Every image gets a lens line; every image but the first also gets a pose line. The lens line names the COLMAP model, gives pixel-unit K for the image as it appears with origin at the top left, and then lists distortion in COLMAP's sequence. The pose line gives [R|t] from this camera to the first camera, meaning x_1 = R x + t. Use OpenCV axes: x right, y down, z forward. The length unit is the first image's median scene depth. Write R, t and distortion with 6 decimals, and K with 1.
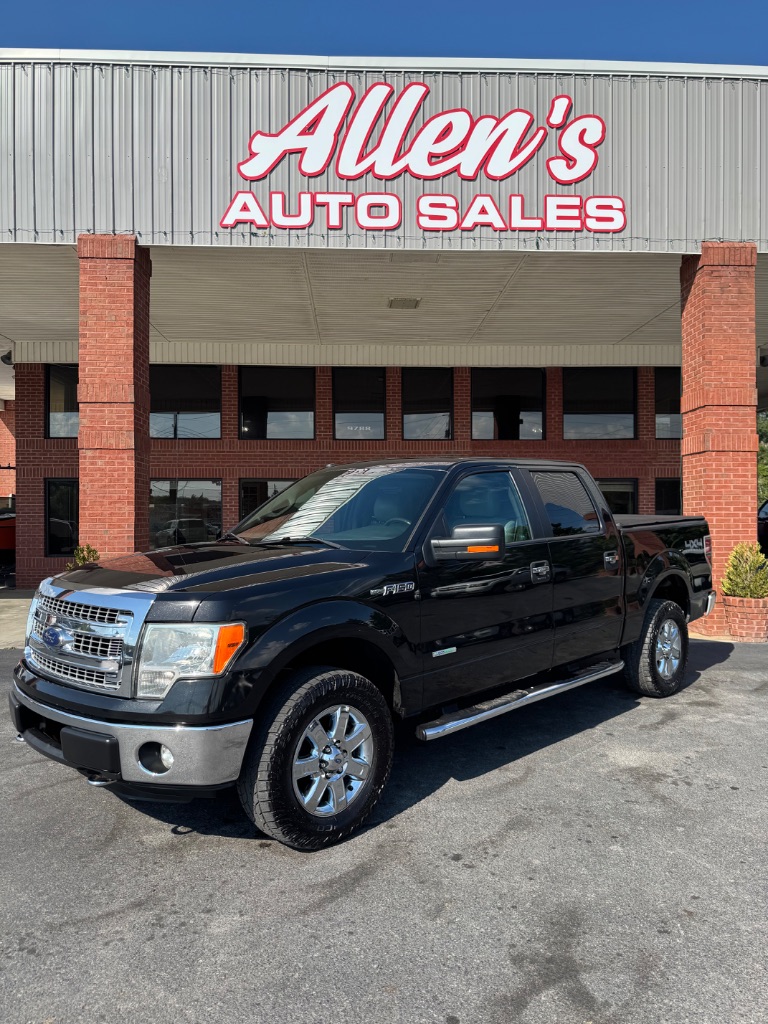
lens RADIAL K [[720.4, 0, 380.8], [0, 720.4, 518.9], [0, 0, 1]] dist [0.031128, -0.041129]
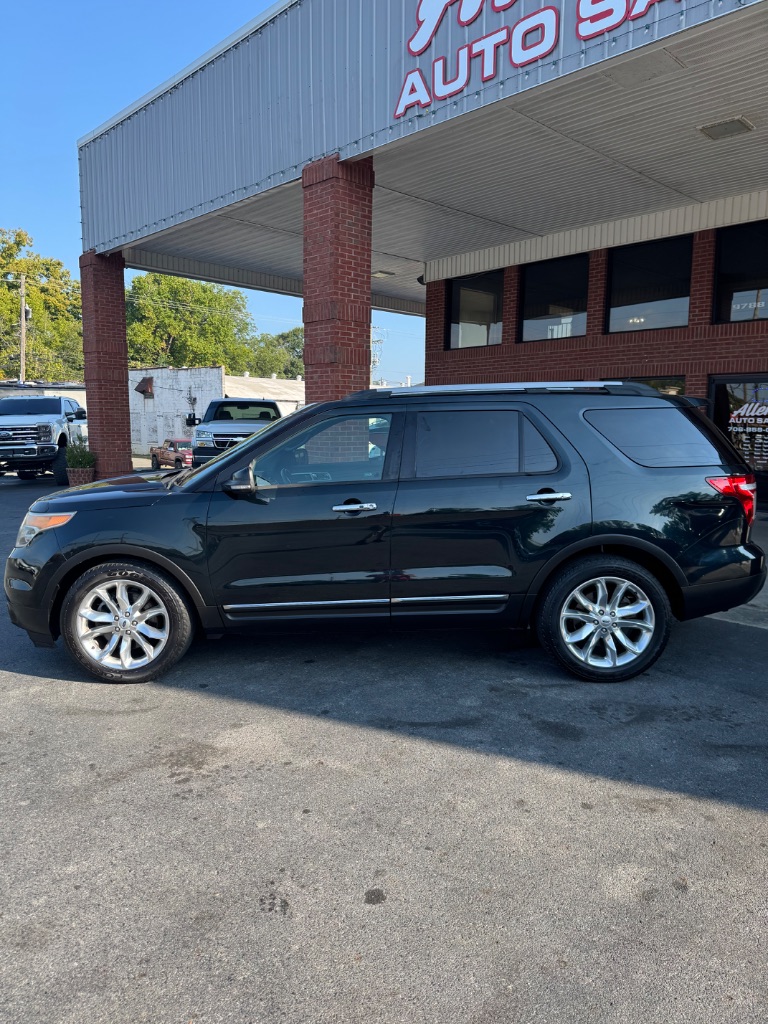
lens RADIAL K [[720.4, 0, 379.9], [0, 720.4, 513.4], [0, 0, 1]] dist [0.031128, -0.041129]
pose [[0.667999, 0.098378, -0.737631, 0.517913], [-0.000456, 0.991277, 0.131794, -0.013598], [0.744162, -0.087701, 0.662217, 0.304000]]
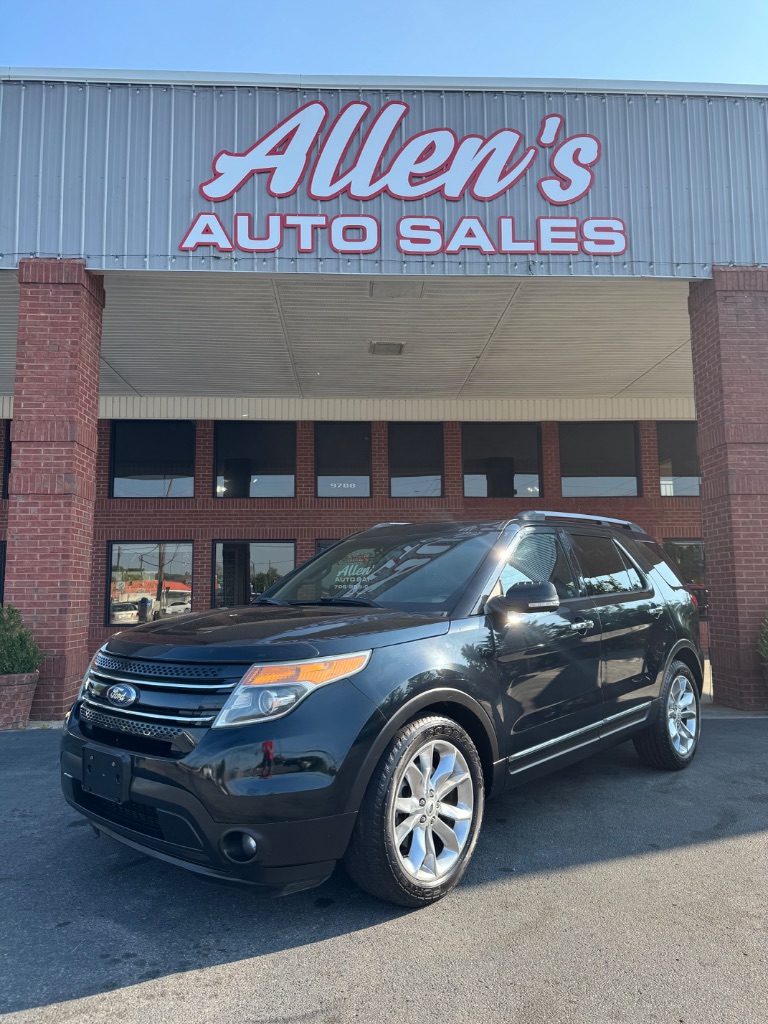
lens RADIAL K [[720.4, 0, 379.4], [0, 720.4, 519.7], [0, 0, 1]] dist [0.031128, -0.041129]
pose [[0.999974, -0.005156, 0.004983, 0.021064], [0.005644, 0.994615, -0.103487, 0.024810], [-0.004423, 0.103512, 0.994618, 0.135265]]
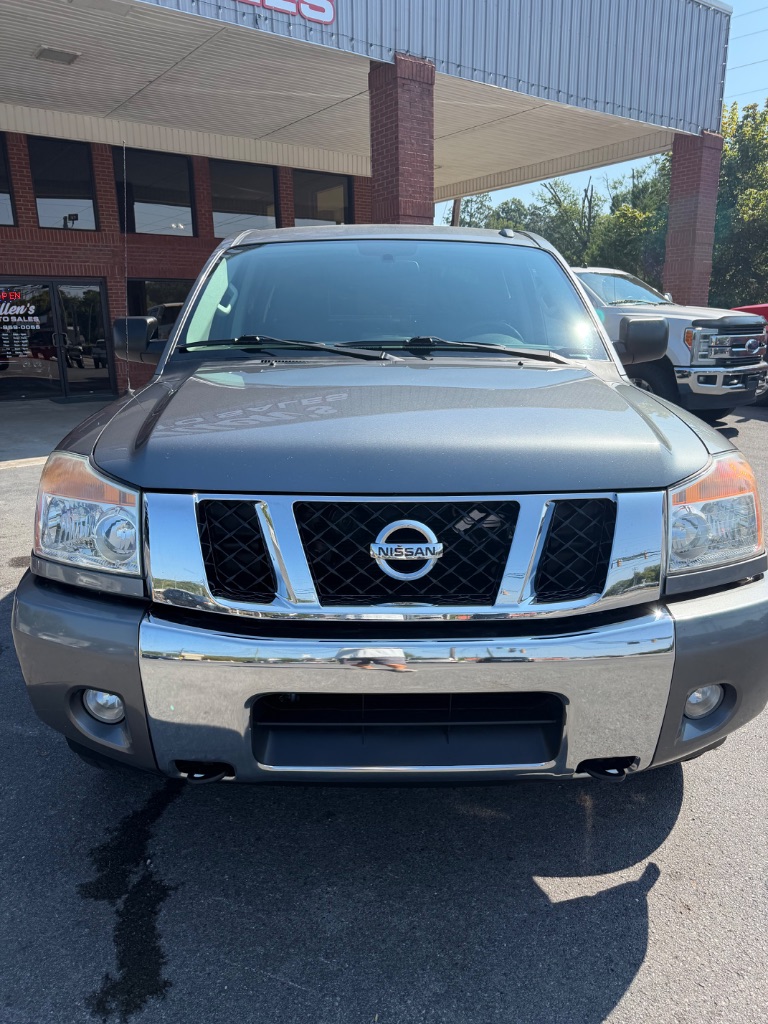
lens RADIAL K [[720.4, 0, 380.3], [0, 720.4, 514.8], [0, 0, 1]] dist [0.031128, -0.041129]
pose [[0.825232, -0.154701, 0.543194, -0.272386], [0.011547, 0.966176, 0.257624, 0.006492], [-0.564675, -0.206327, 0.799106, 0.005238]]
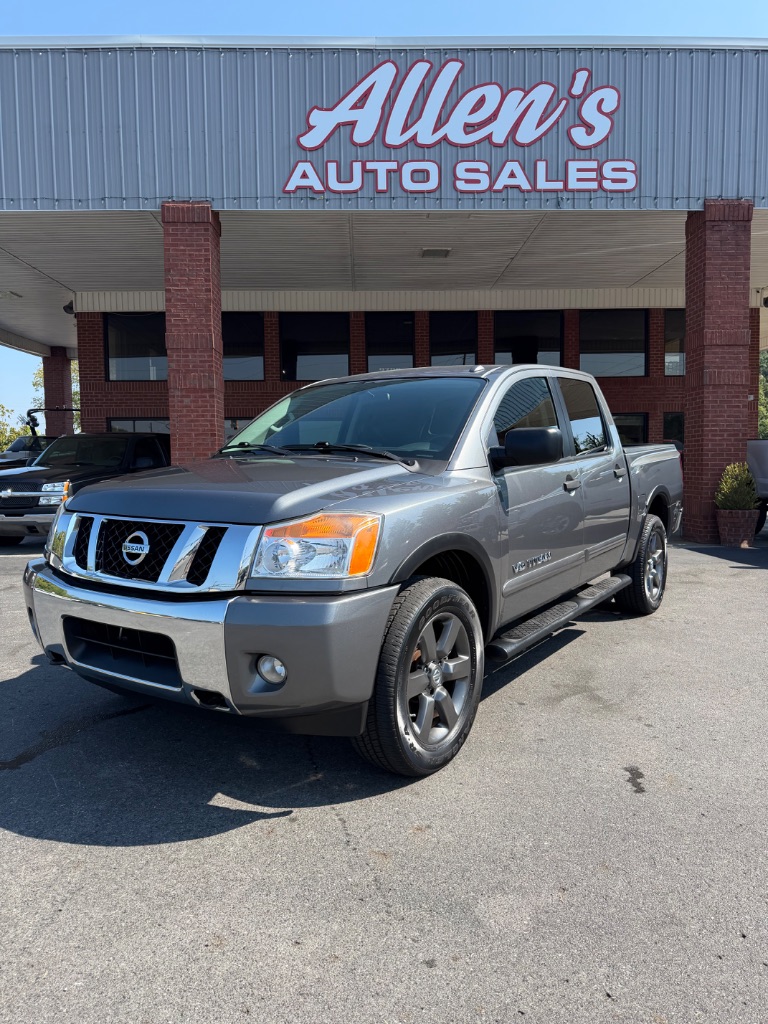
lens RADIAL K [[720.4, 0, 379.6], [0, 720.4, 511.5], [0, 0, 1]] dist [0.031128, -0.041129]
pose [[0.999840, -0.007695, -0.016119, -0.053421], [0.008788, 0.997585, 0.068904, 0.024003], [0.015550, -0.069035, 0.997493, -0.179495]]
